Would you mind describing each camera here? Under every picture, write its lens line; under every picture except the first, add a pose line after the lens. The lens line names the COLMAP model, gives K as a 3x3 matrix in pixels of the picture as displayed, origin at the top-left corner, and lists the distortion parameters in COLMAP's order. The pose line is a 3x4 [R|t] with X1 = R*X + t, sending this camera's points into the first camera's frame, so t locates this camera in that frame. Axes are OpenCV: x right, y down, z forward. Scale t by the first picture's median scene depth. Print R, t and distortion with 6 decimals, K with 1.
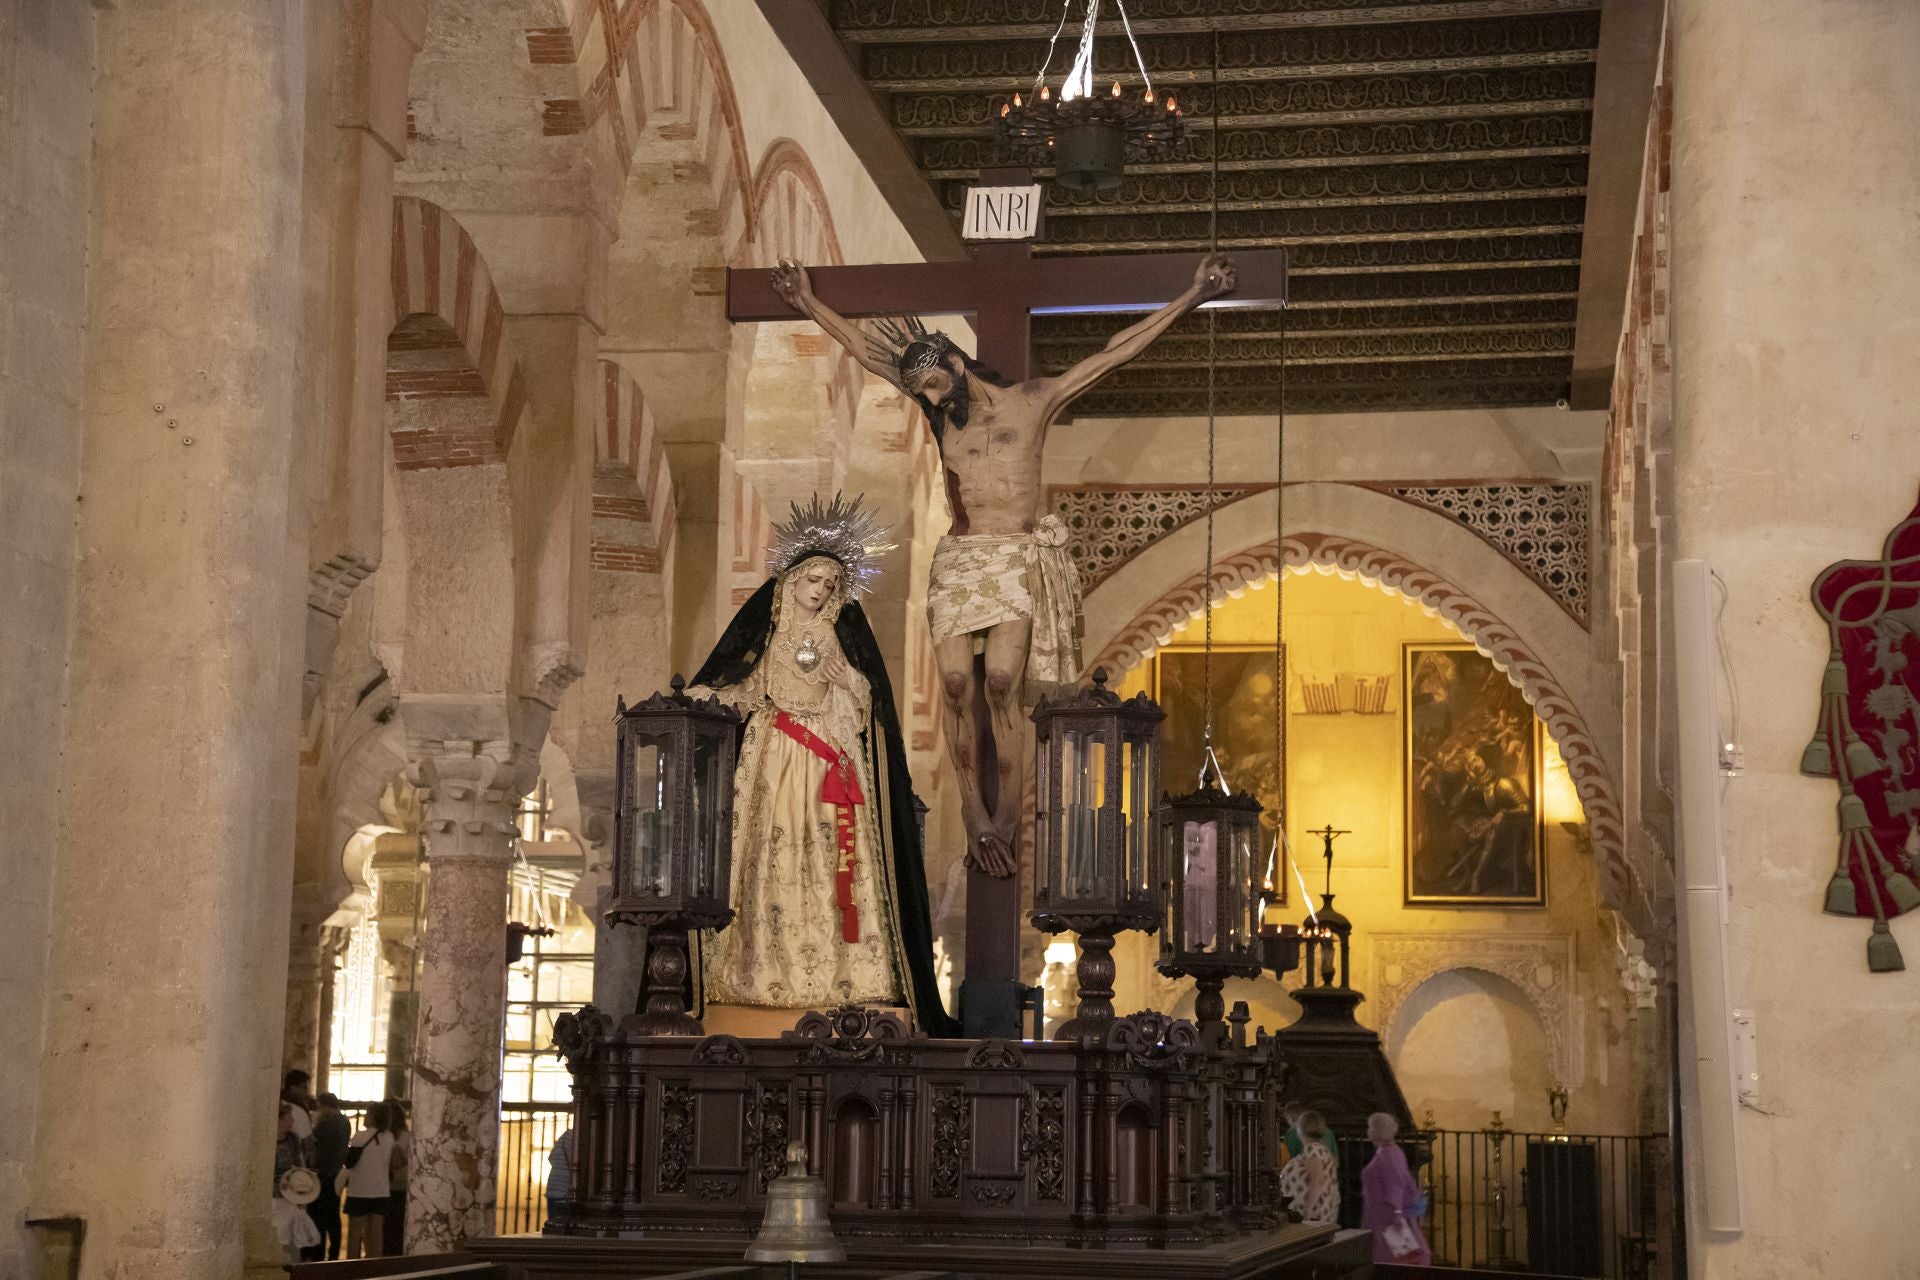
lens RADIAL K [[3154.4, 0, 954.3], [0, 3154.4, 644.9], [0, 0, 1]] dist [0.240026, 0.093414]
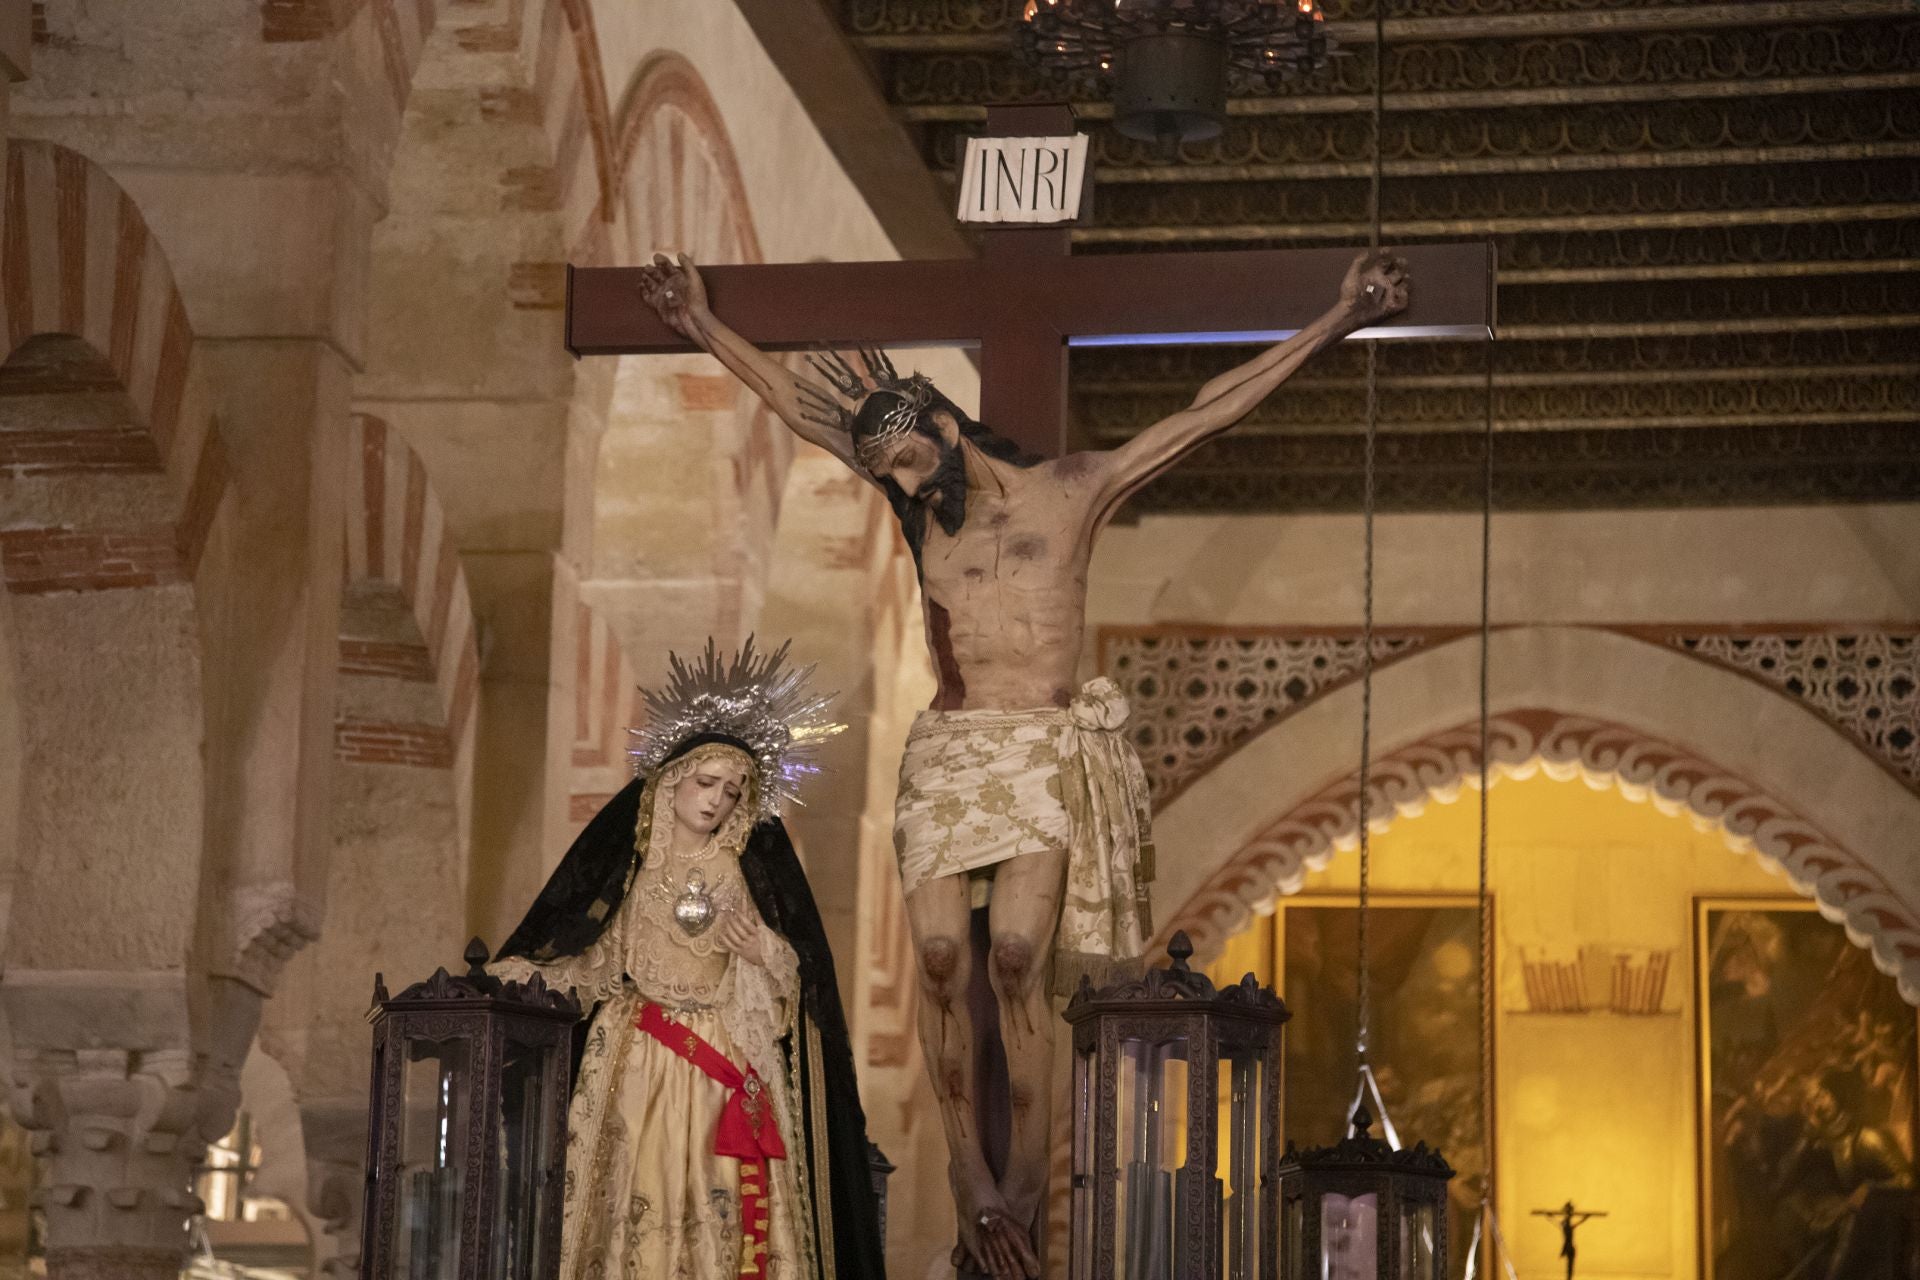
lens RADIAL K [[5245.8, 0, 949.9], [0, 5245.8, 651.3], [0, 0, 1]] dist [0.661103, -0.423084]
pose [[0.999964, 0.008337, 0.001303, 0.000439], [-0.008270, 0.998950, -0.045054, -0.000716], [-0.001678, 0.045042, 0.998984, -0.003654]]
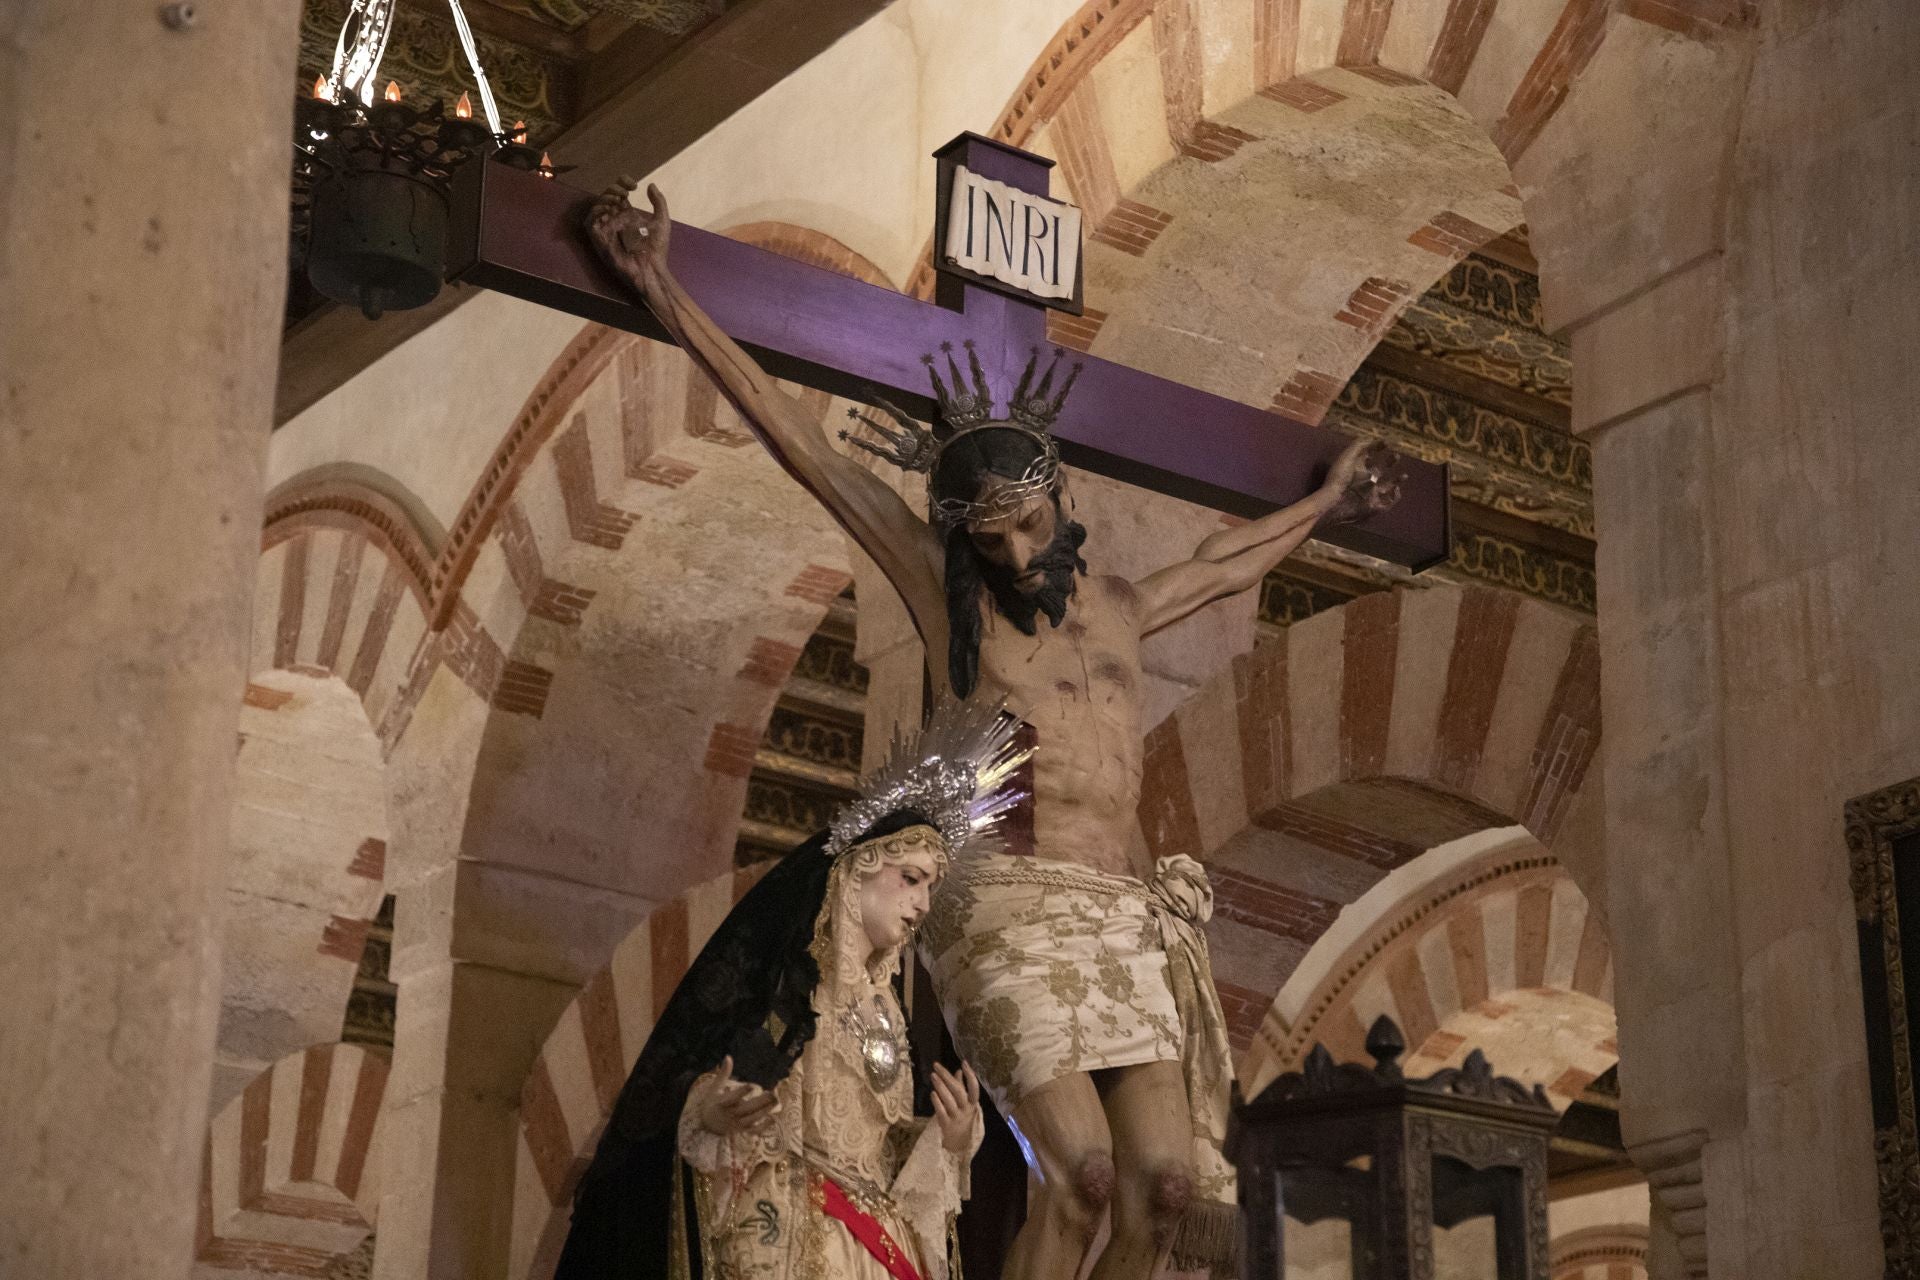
lens RADIAL K [[3925.6, 0, 960.0], [0, 3925.6, 640.0], [0, 0, 1]] dist [0.325749, -0.187010]
pose [[0.692147, 0.254960, 0.675224, -0.385216], [-0.110218, 0.961894, -0.250225, 0.076311], [-0.713291, 0.098771, 0.693873, 0.592258]]
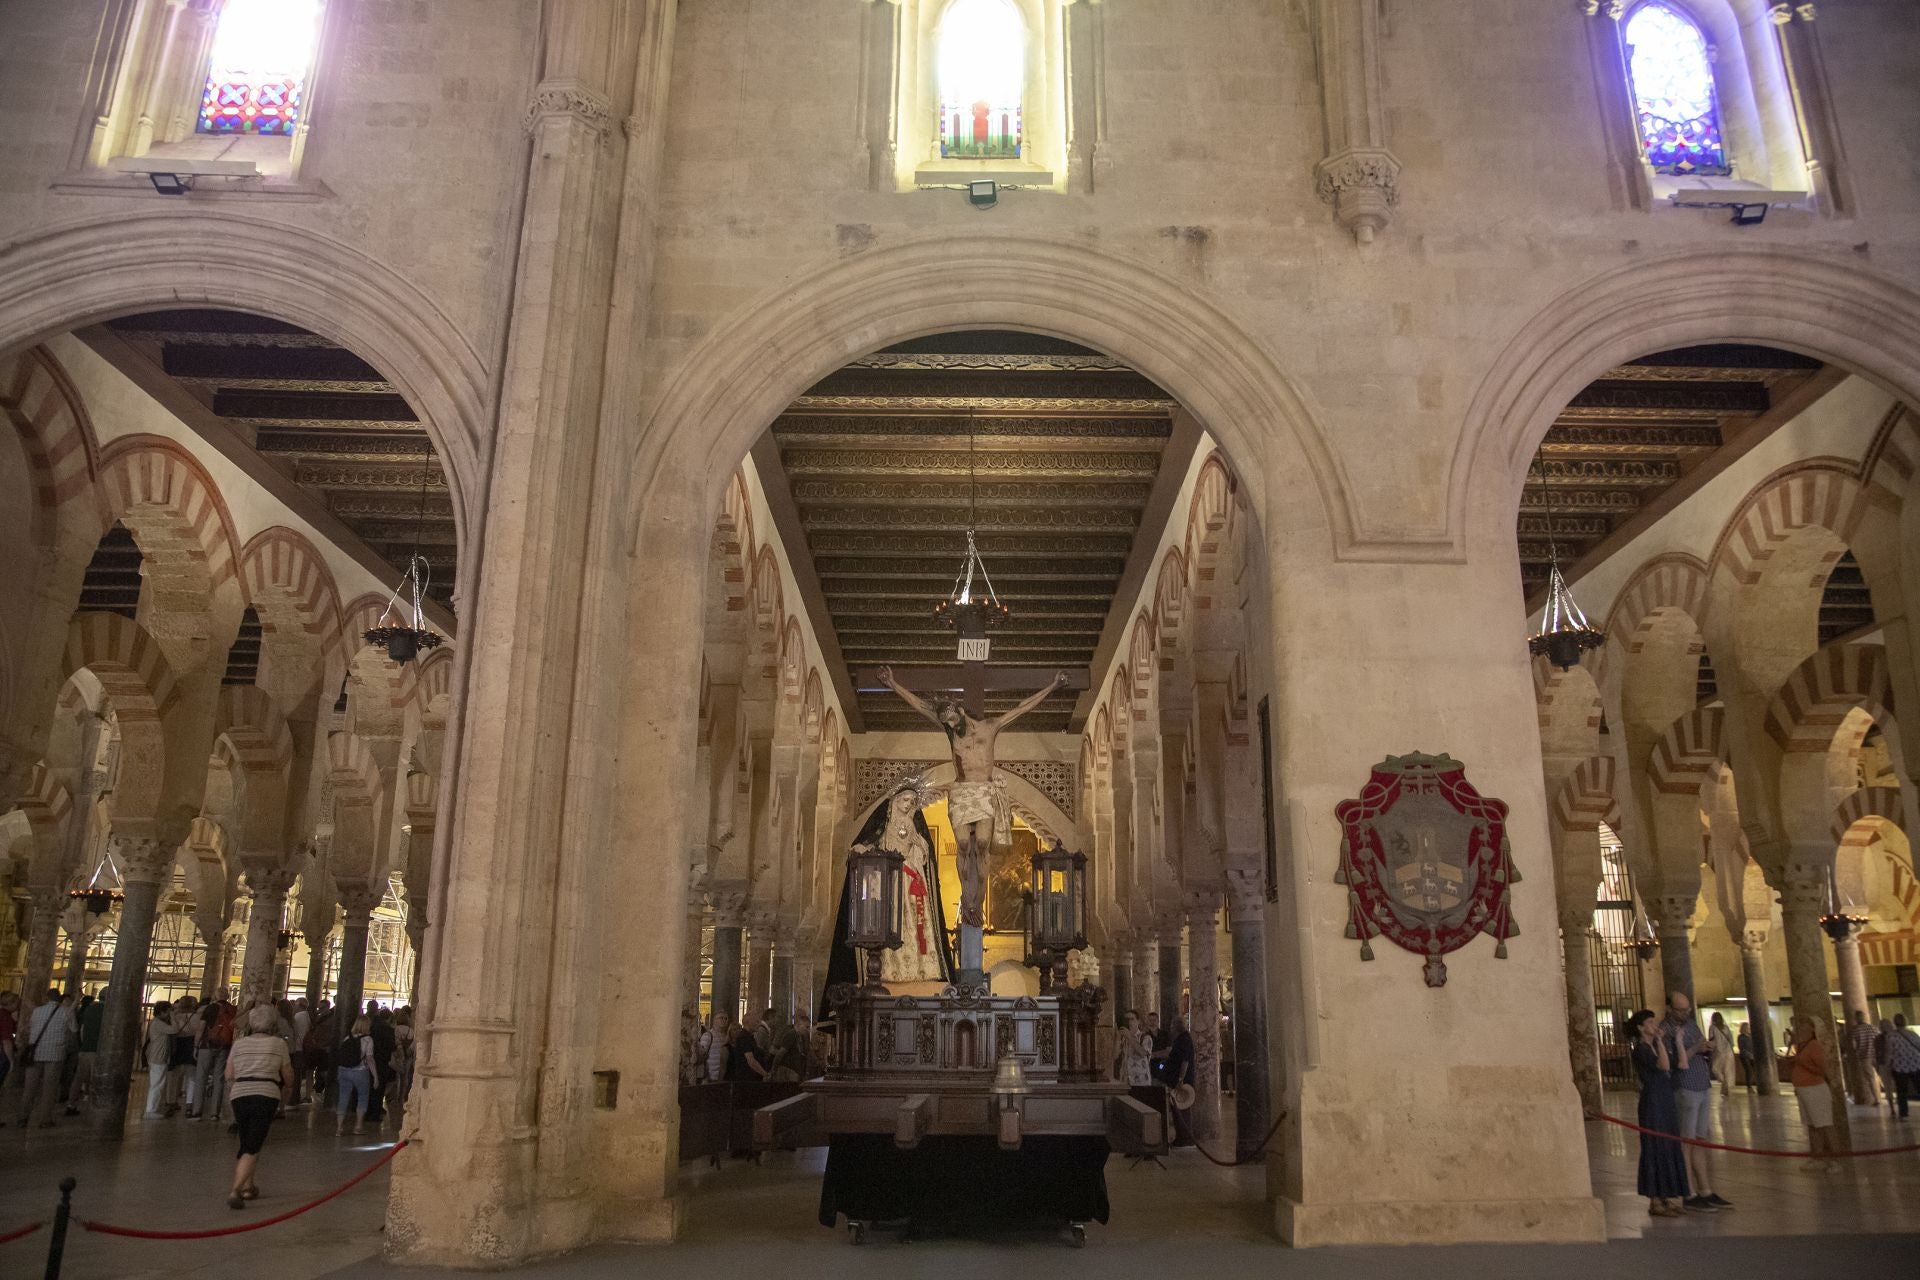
lens RADIAL K [[1300.5, 0, 954.0], [0, 1300.5, 671.2], [0, 0, 1]] dist [-0.098362, -0.000048]
pose [[0.985906, 0.032769, 0.164059, -0.163435], [-0.013312, 0.992887, -0.118317, -0.001490], [-0.166769, 0.114465, 0.979329, 0.026027]]
